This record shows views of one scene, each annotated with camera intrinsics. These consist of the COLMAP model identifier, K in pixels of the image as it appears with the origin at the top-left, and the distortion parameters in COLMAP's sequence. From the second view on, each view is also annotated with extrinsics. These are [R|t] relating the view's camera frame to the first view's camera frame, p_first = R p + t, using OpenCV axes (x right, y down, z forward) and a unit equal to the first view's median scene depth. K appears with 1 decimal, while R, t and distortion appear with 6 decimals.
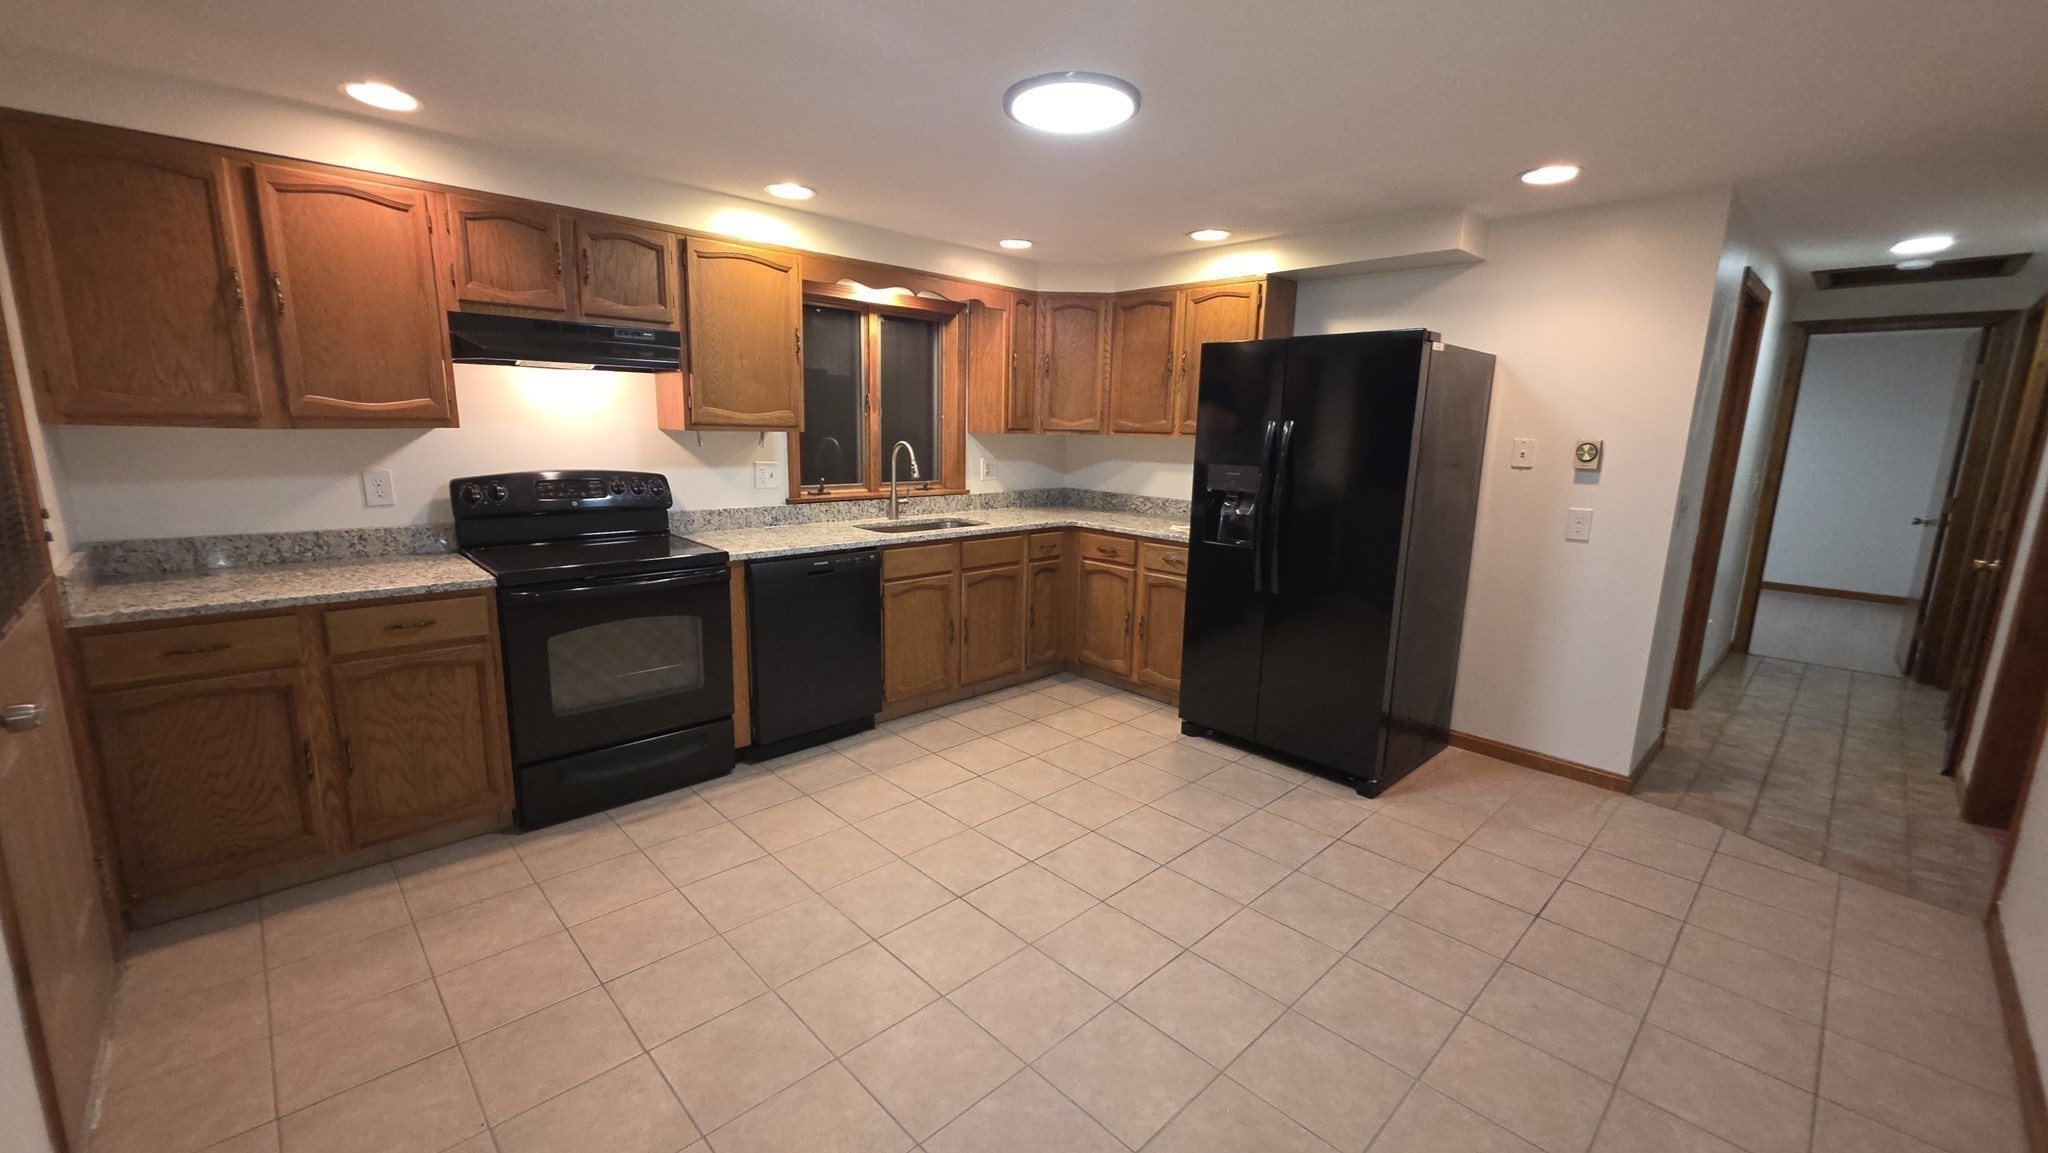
lens RADIAL K [[819.6, 0, 1022.5], [0, 819.6, 578.0], [0, 0, 1]] dist [0.002708, -0.000637]
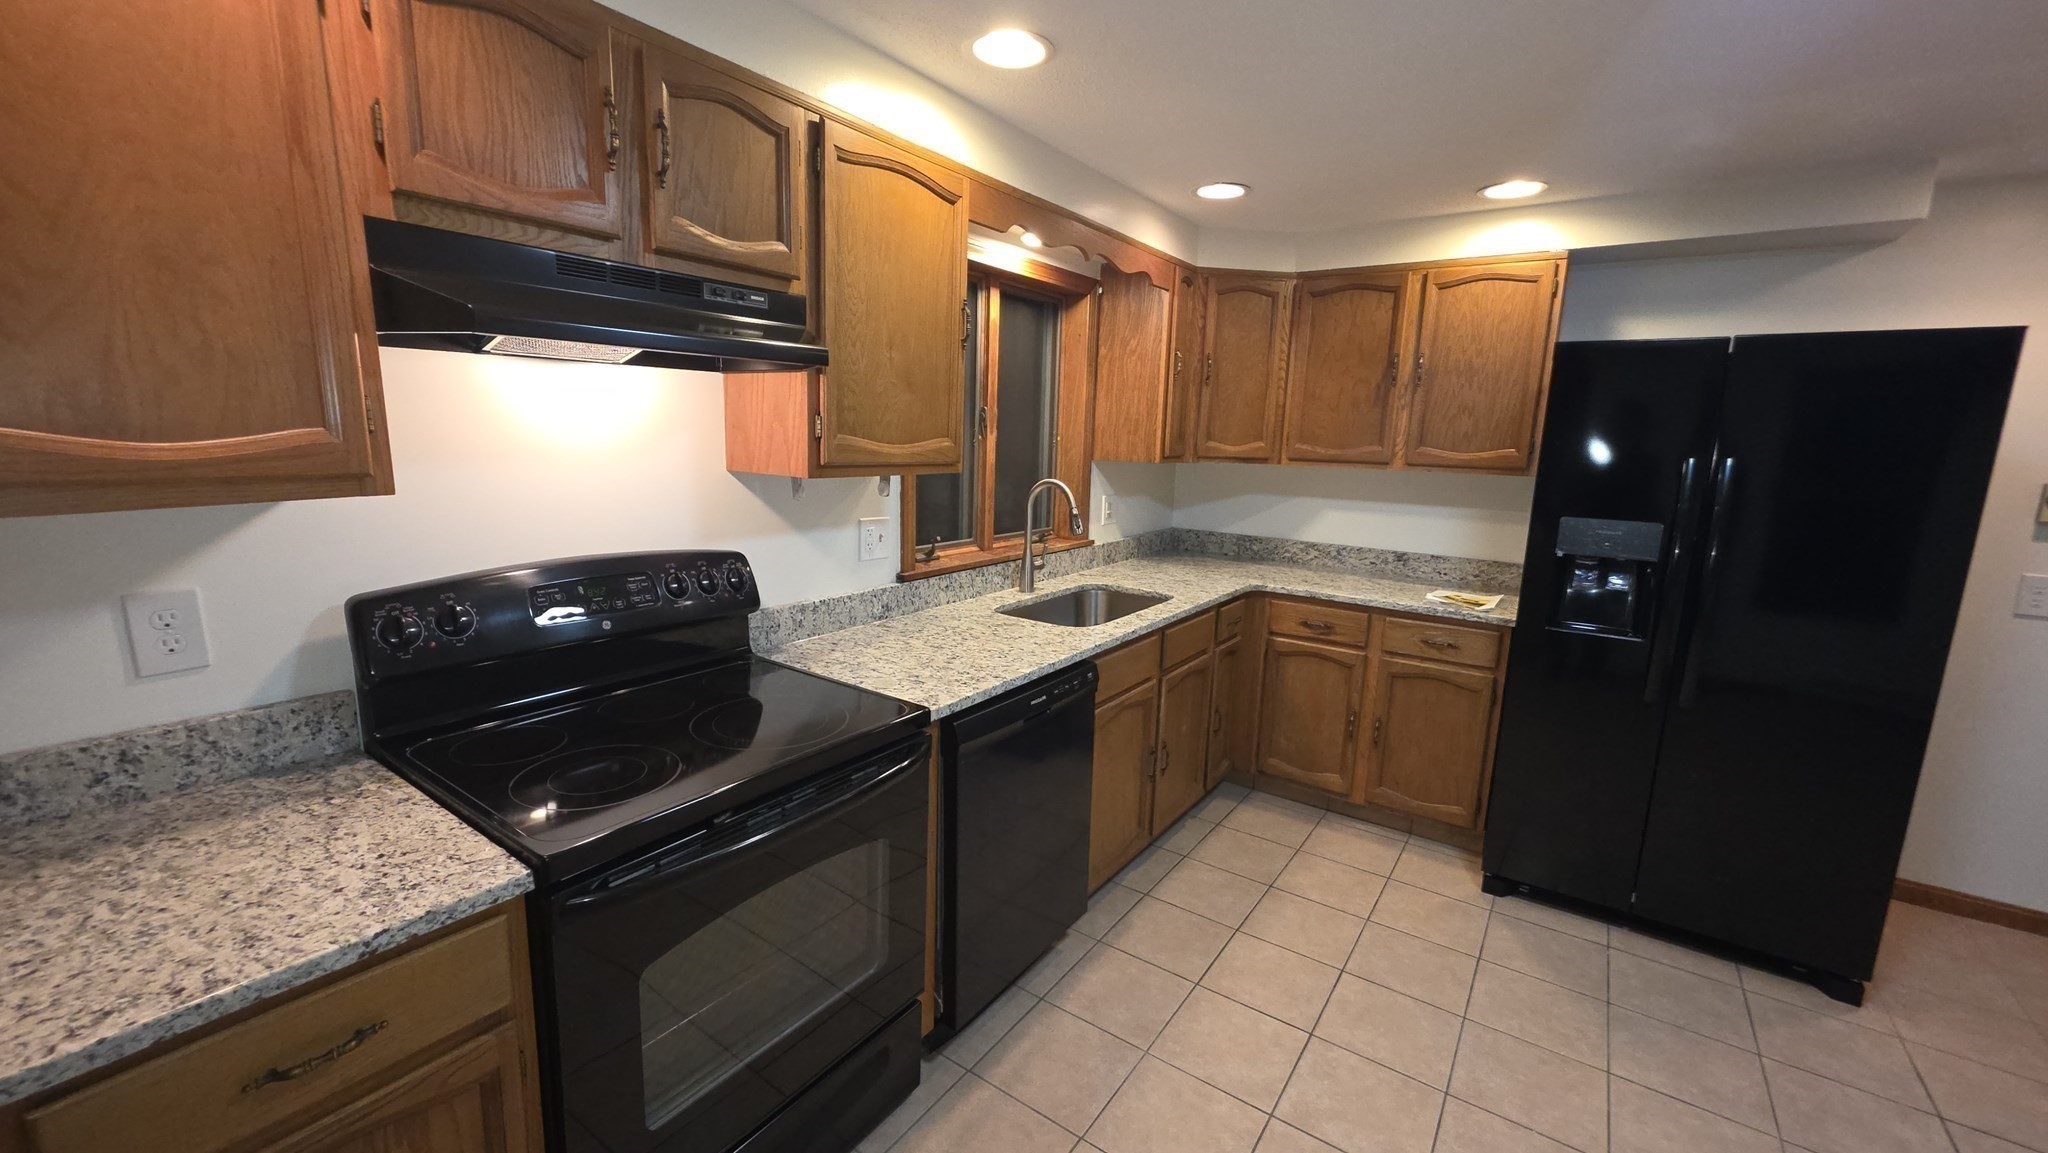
lens RADIAL K [[819.6, 0, 1022.4], [0, 819.6, 576.3], [0, 0, 1]] dist [0.002708, -0.000637]
pose [[0.982003, -0.028210, 0.186746, -0.349895], [0.028997, 0.999578, -0.001482, -0.101877], [-0.186626, 0.006871, 0.982407, 0.407476]]
